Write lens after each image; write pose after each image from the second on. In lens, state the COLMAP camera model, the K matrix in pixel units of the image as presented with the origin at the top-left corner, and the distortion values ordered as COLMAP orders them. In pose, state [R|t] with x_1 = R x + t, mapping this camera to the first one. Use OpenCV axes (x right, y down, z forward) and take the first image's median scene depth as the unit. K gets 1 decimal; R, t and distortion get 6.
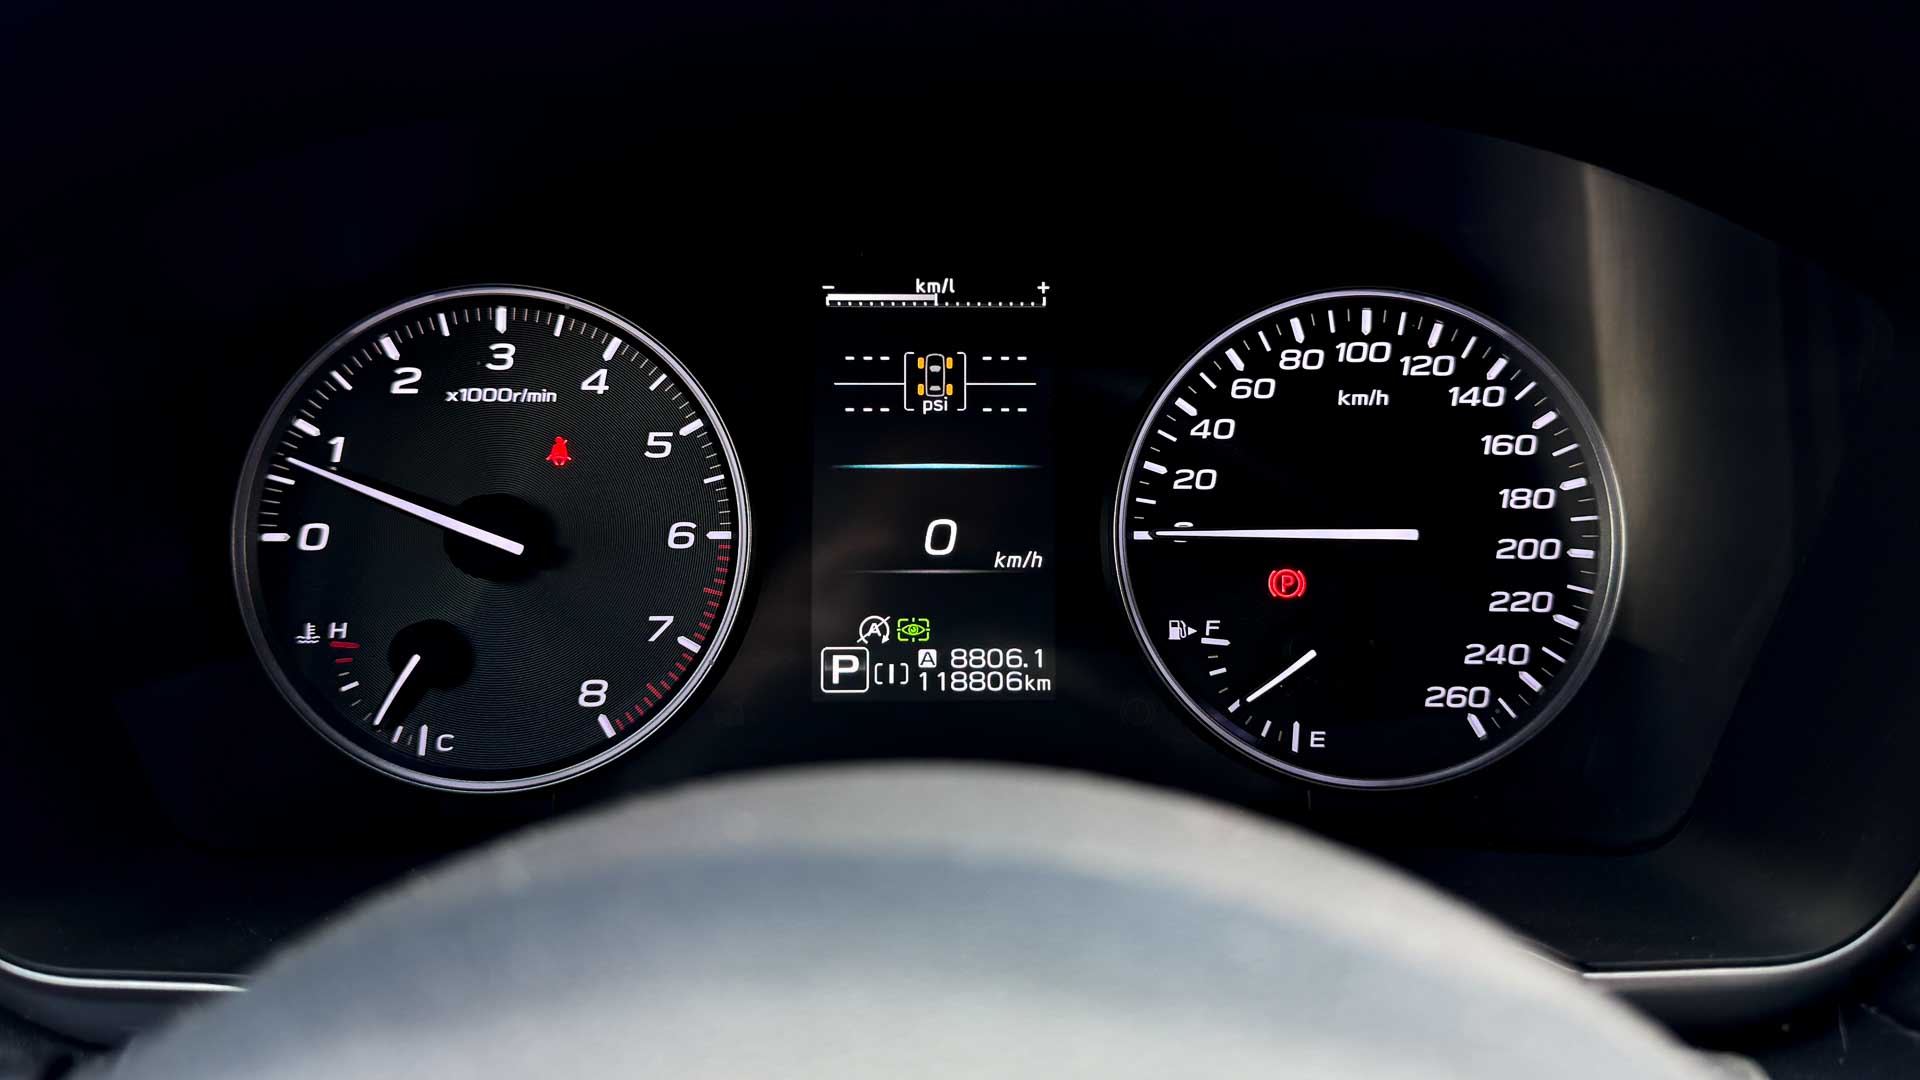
lens RADIAL K [[1560.3, 0, 948.0], [0, 1560.3, 457.4], [0, 0, 1]] dist [0.109509, -0.175232]
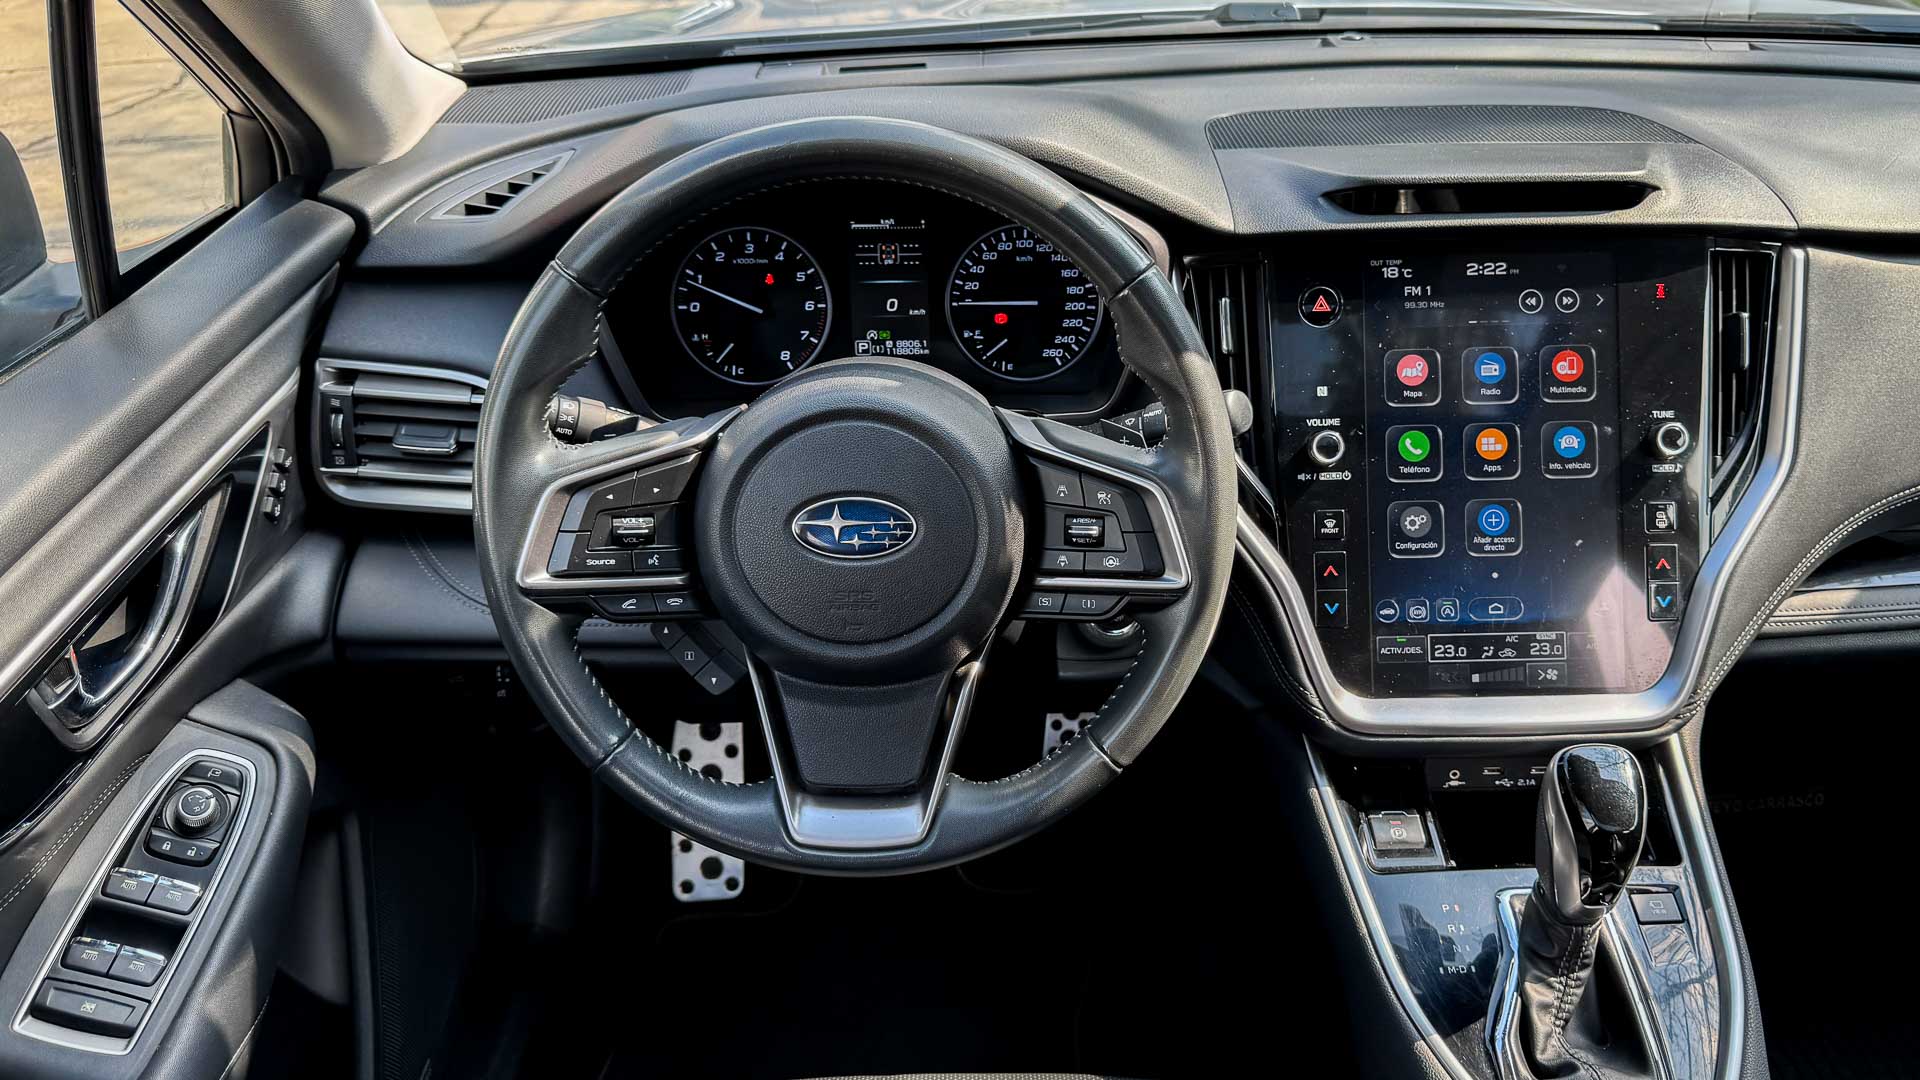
lens RADIAL K [[1560.3, 0, 996.1], [0, 1560.3, 555.5], [0, 0, 1]] dist [0.109509, -0.175232]
pose [[0.999558, -0.017780, 0.023835, 0.122430], [0.011320, 0.968718, 0.247904, -0.240901], [-0.027497, -0.247525, 0.968491, -2.195579]]
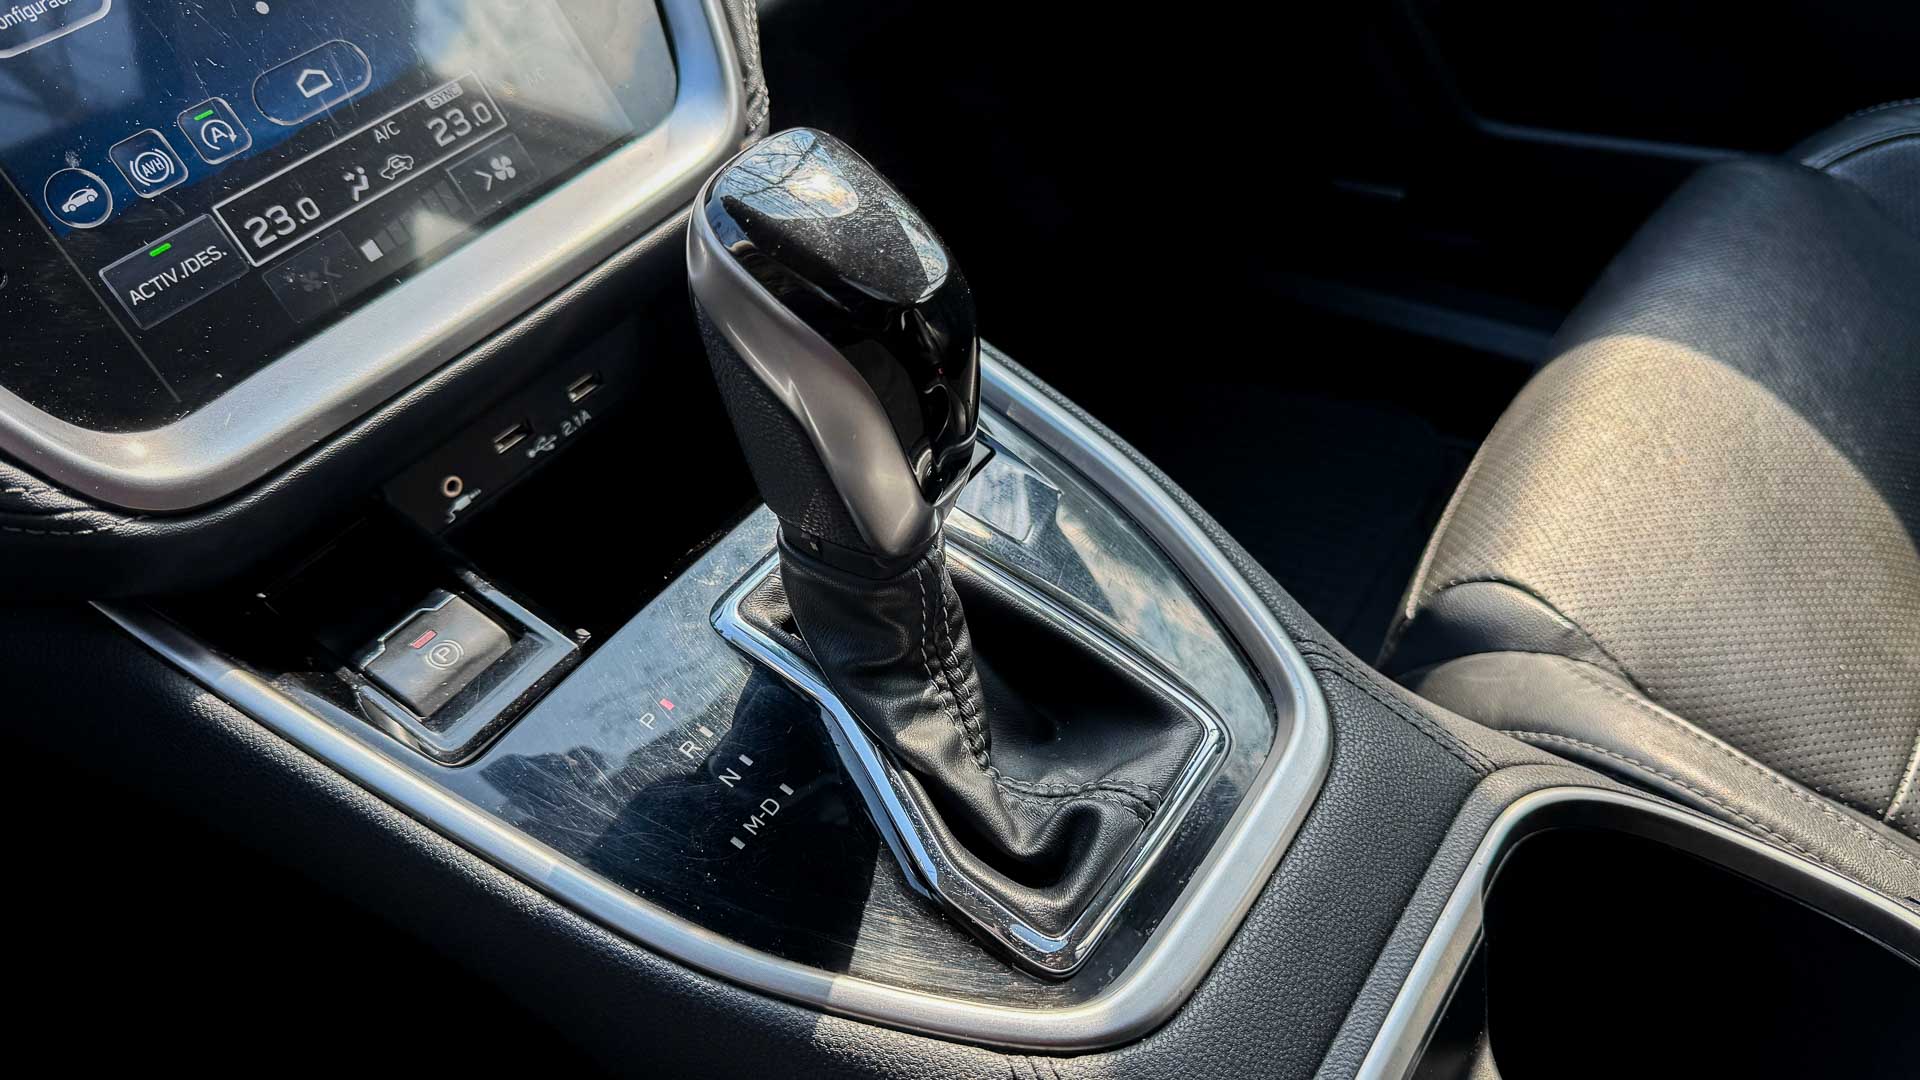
lens RADIAL K [[1560.3, 0, 955.0], [0, 1560.3, 530.9], [0, 0, 1]] dist [0.109509, -0.175232]
pose [[0.581595, -0.567877, 0.582464, 0.491575], [0.329142, 0.819061, 0.469898, 0.453441], [-0.743917, -0.081577, 0.663274, -0.644927]]
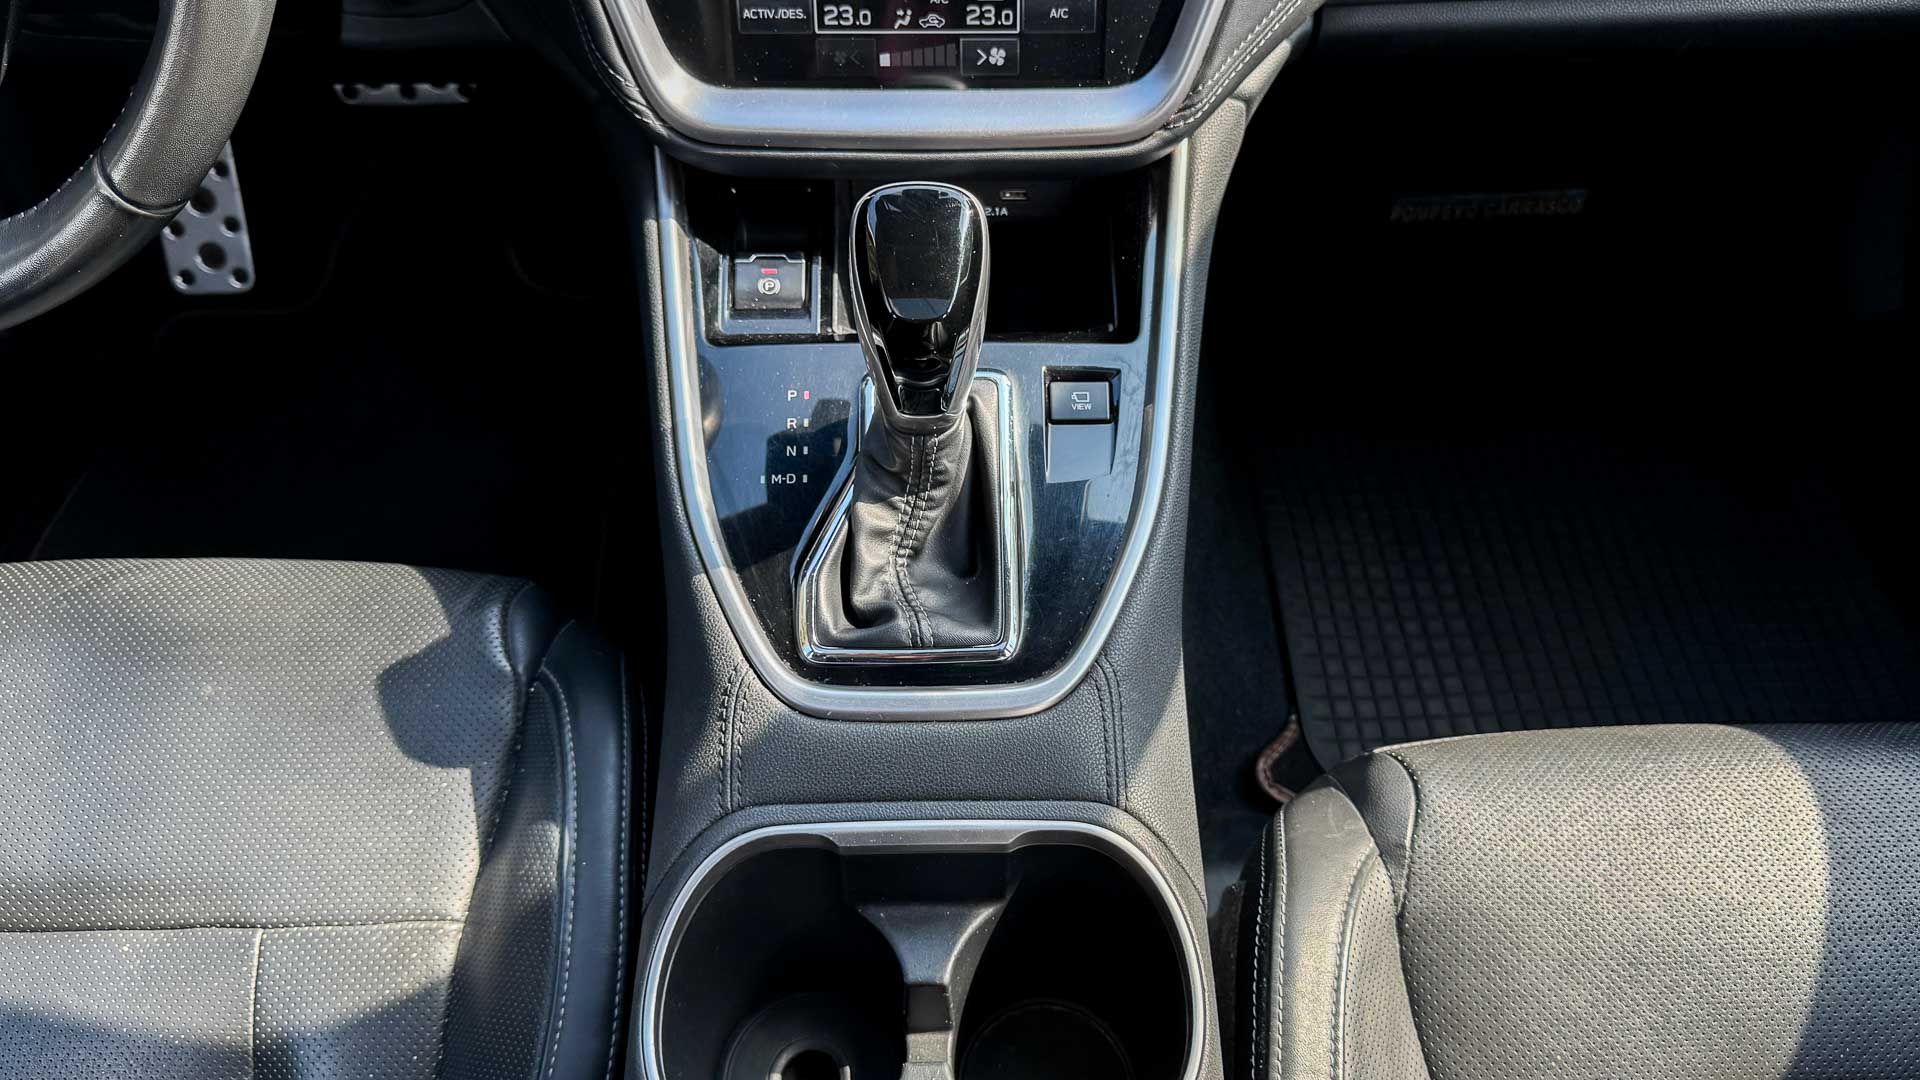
lens RADIAL K [[1560.3, 0, 966.0], [0, 1560.3, 610.3], [0, 0, 1]] dist [0.109509, -0.175232]
pose [[0.999817, 0.012855, -0.014161, 1.202347], [-0.000750, 0.766196, 0.642607, -0.034111], [0.019111, -0.642479, 0.766065, -1.421837]]
